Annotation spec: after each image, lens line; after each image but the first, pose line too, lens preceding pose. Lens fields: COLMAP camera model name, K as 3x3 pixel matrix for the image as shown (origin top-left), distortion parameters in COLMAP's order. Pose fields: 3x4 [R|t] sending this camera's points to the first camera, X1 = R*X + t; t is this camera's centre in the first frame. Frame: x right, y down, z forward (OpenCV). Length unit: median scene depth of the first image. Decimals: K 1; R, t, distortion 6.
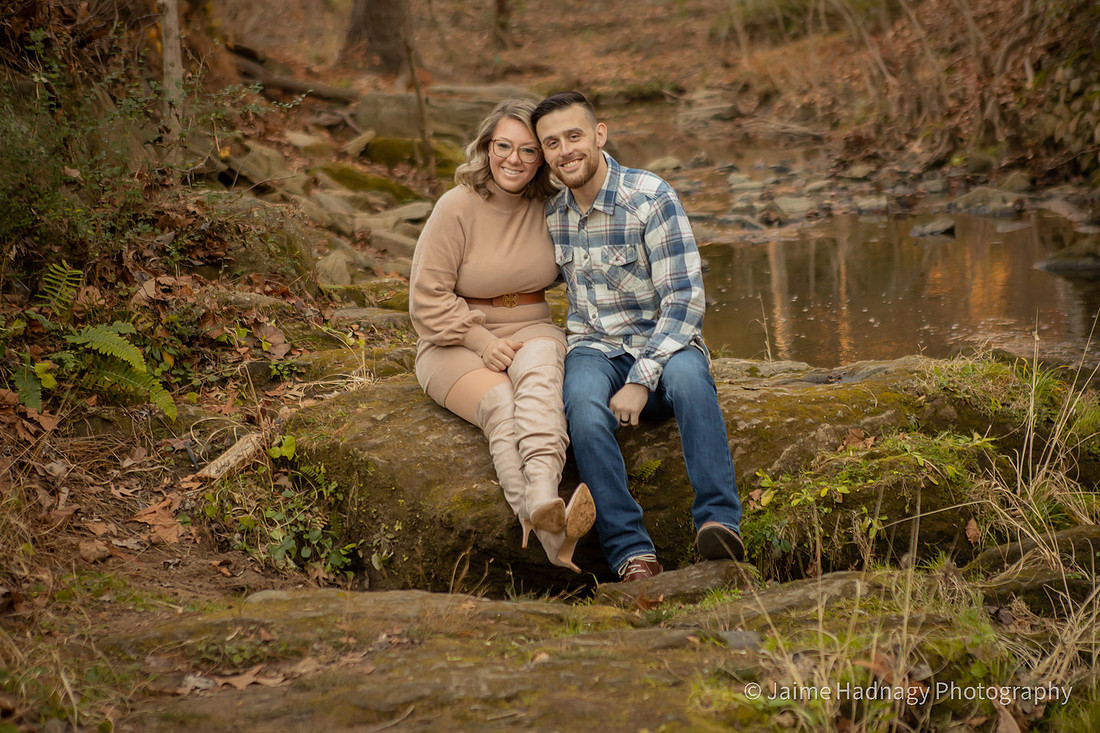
lens RADIAL K [[2144.4, 0, 585.4], [0, 2144.4, 333.3], [0, 0, 1]] dist [0.148912, 0.000000]
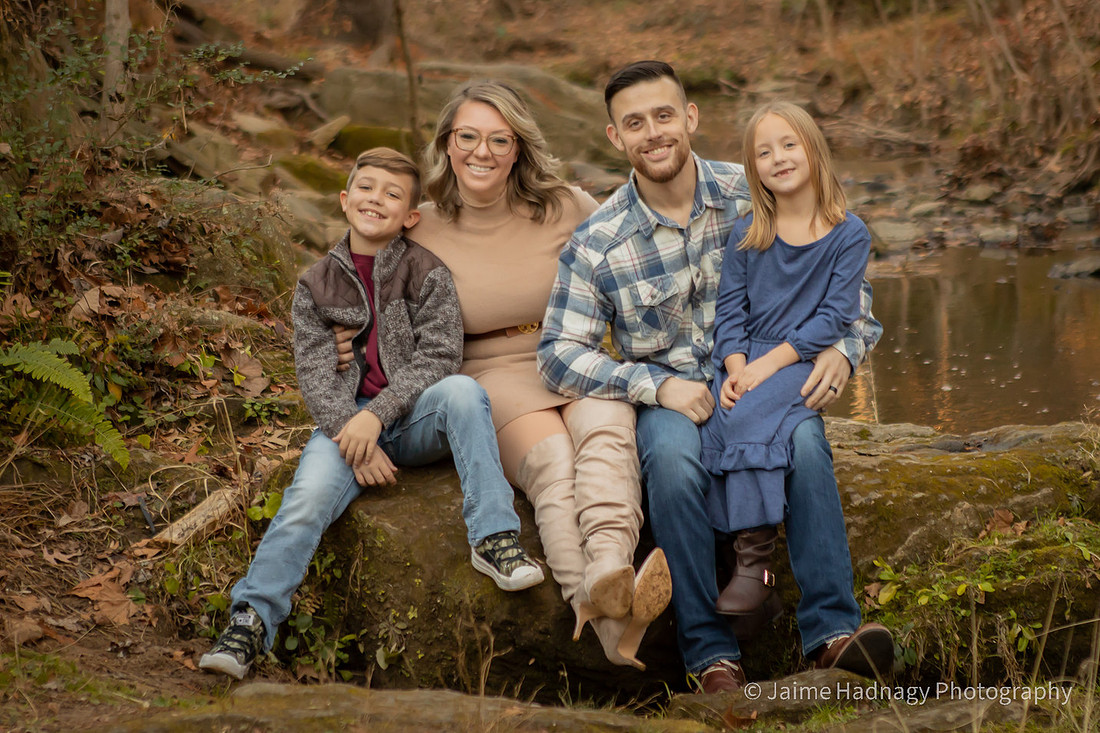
lens RADIAL K [[2843.2, 0, 614.3], [0, 2843.2, 295.9], [0, 0, 1]] dist [0.162805, 0.000000]
pose [[0.999346, 0.035667, 0.005955, -0.010902], [-0.035427, 0.998711, -0.036362, 0.004527], [-0.007244, 0.036127, 0.999321, -0.014957]]
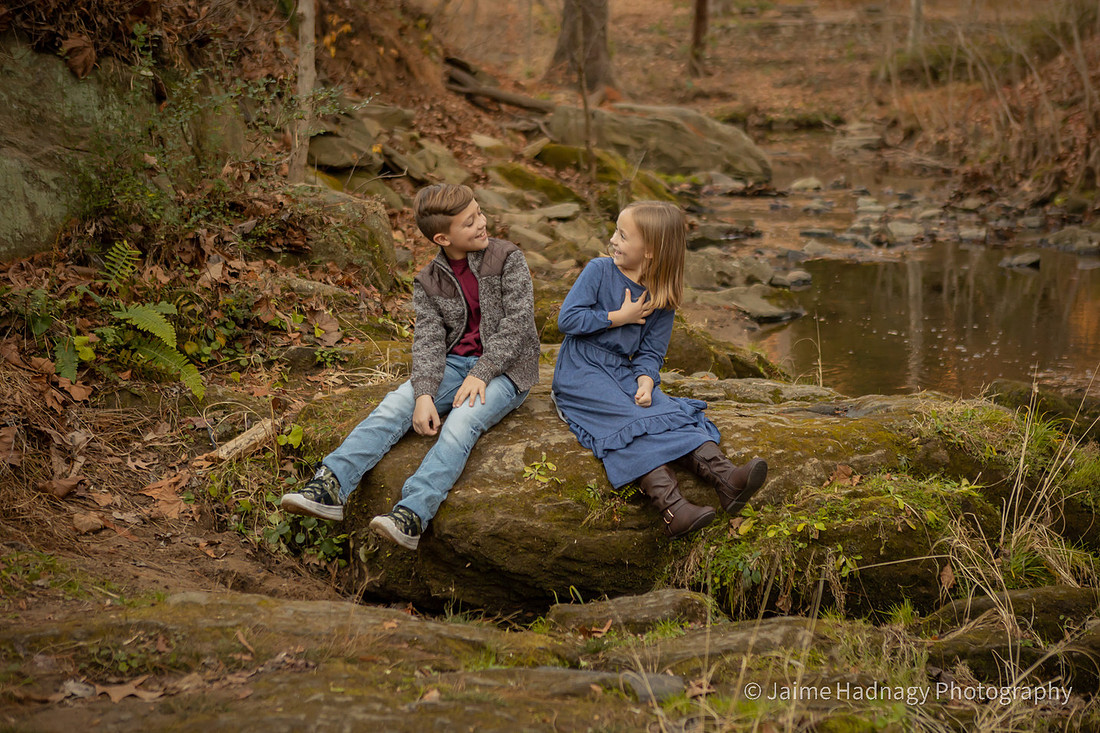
lens RADIAL K [[1764.4, 0, 595.9], [0, 1764.4, 326.9], [0, 0, 1]] dist [0.047023, 0.000000]
pose [[0.991998, 0.081640, -0.096304, 0.039466], [-0.080669, 0.996643, 0.013941, -0.010984], [0.097119, -0.006060, 0.995254, 0.071755]]
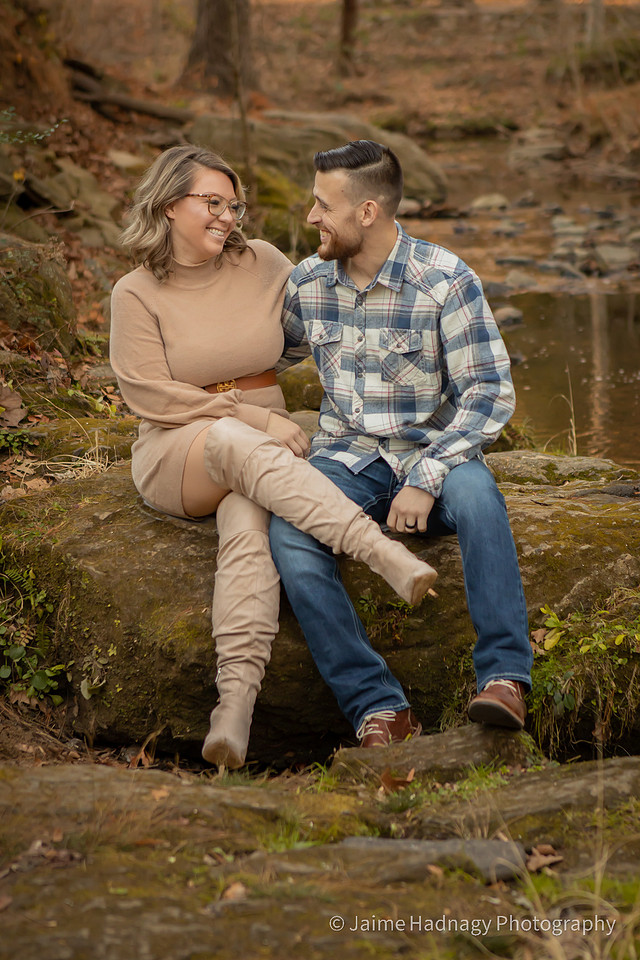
lens RADIAL K [[2004.2, 0, 370.5], [0, 2004.2, 422.1], [0, 0, 1]] dist [0.132033, 0.000000]
pose [[0.998022, 0.059350, -0.020737, 0.011201], [-0.058522, 0.997544, 0.038487, -0.016098], [0.022970, -0.037197, 0.999044, 0.095920]]
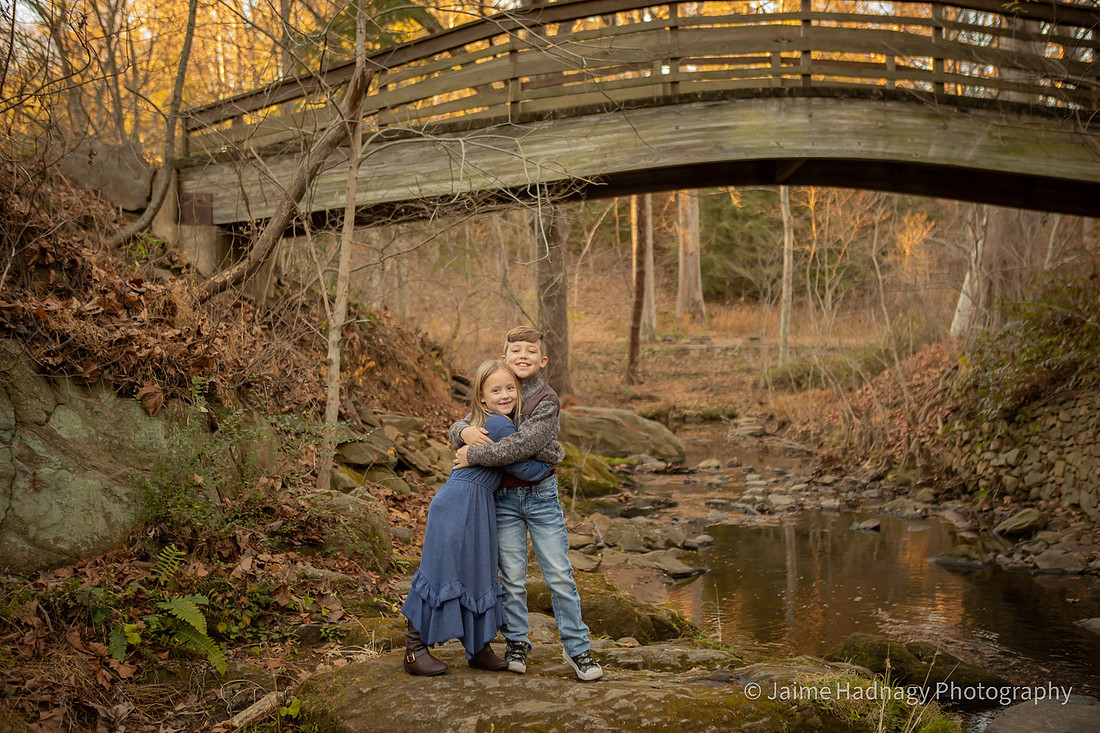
lens RADIAL K [[1226.7, 0, 551.0], [0, 1226.7, 371.5], [0, 0, 1]] dist [-0.023912, 0.000000]
pose [[0.991117, 0.059812, -0.118784, 0.042282], [-0.075550, 0.988266, -0.132747, -0.028454], [0.109451, 0.140542, 0.984006, 0.118422]]
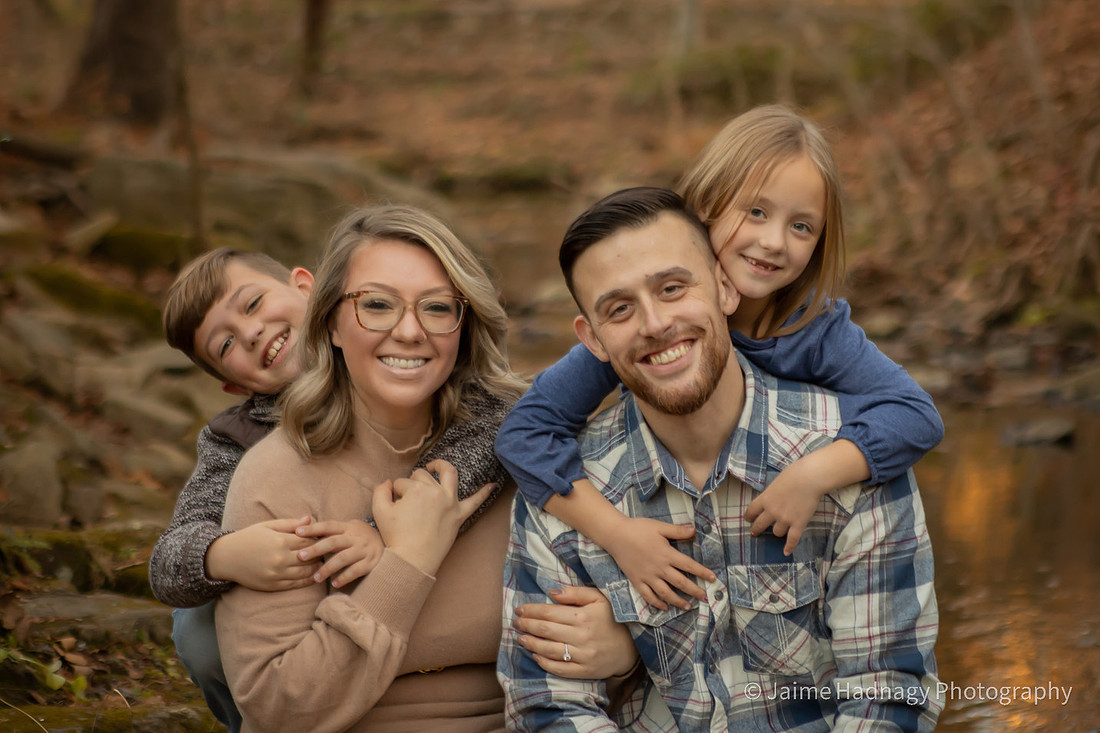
lens RADIAL K [[3005.8, 0, 589.6], [0, 3005.8, 327.4], [0, 0, 1]] dist [0.143795, 0.000000]
pose [[0.996263, 0.058681, 0.063381, -0.022808], [-0.054656, 0.996486, -0.063473, -0.020745], [-0.066883, 0.059772, 0.995969, 0.190740]]
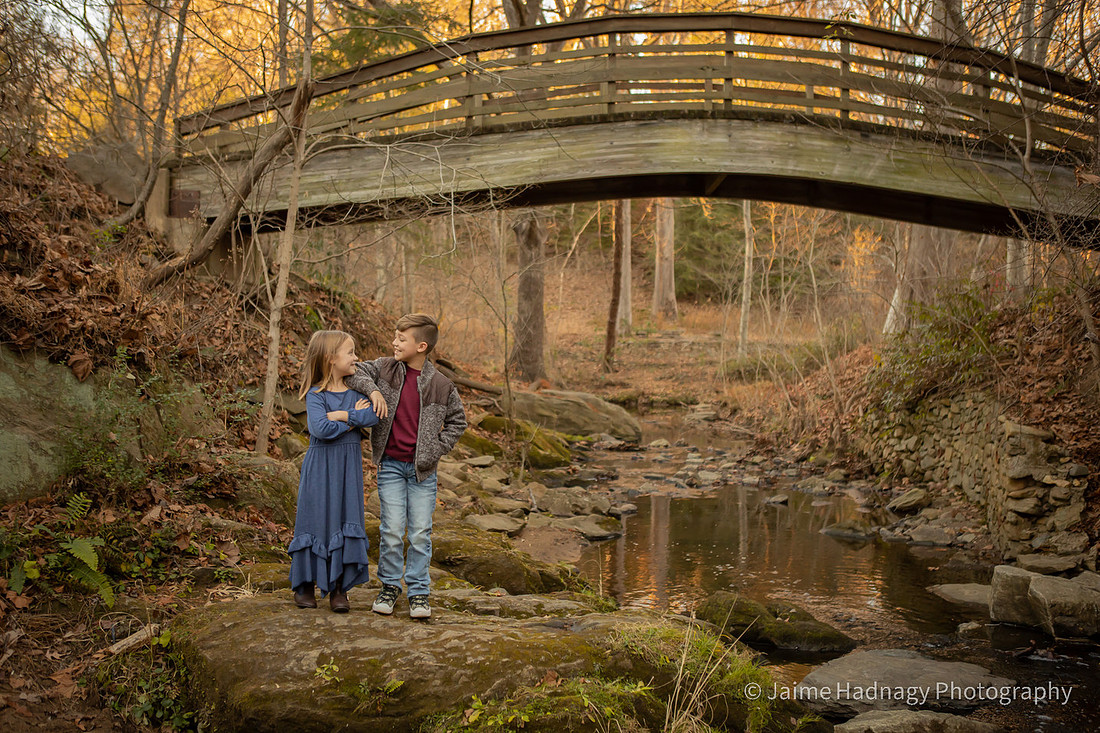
lens RADIAL K [[1080.3, 0, 554.2], [0, 1080.3, 370.9], [0, 0, 1]] dist [-0.033316, 0.000000]
pose [[0.989162, 0.088344, -0.117280, 0.090571], [-0.102759, 0.987052, -0.123165, -0.029957], [0.104880, 0.133881, 0.985432, 0.126231]]
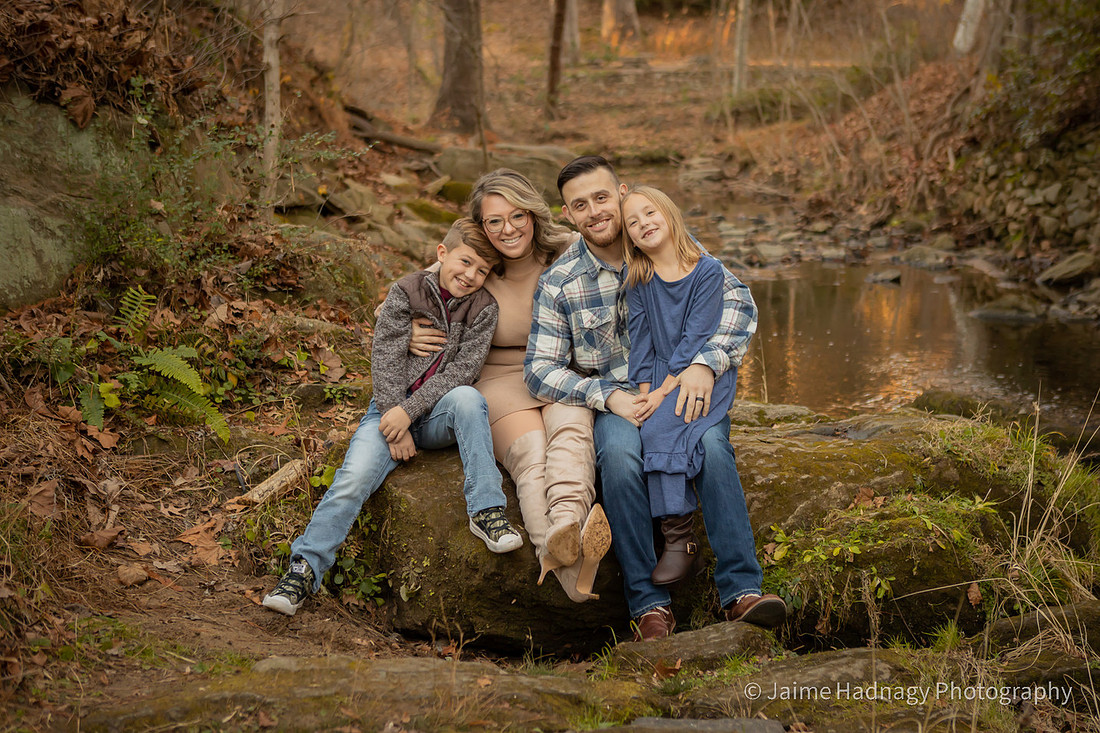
lens RADIAL K [[1522.1, 0, 560.1], [0, 1522.1, 338.8], [0, 0, 1]] dist [0.010114, 0.000000]
pose [[0.998195, 0.054599, -0.025004, -0.004336], [-0.054358, 0.998469, 0.010213, -0.013084], [0.025523, -0.008836, 0.999635, 0.117494]]
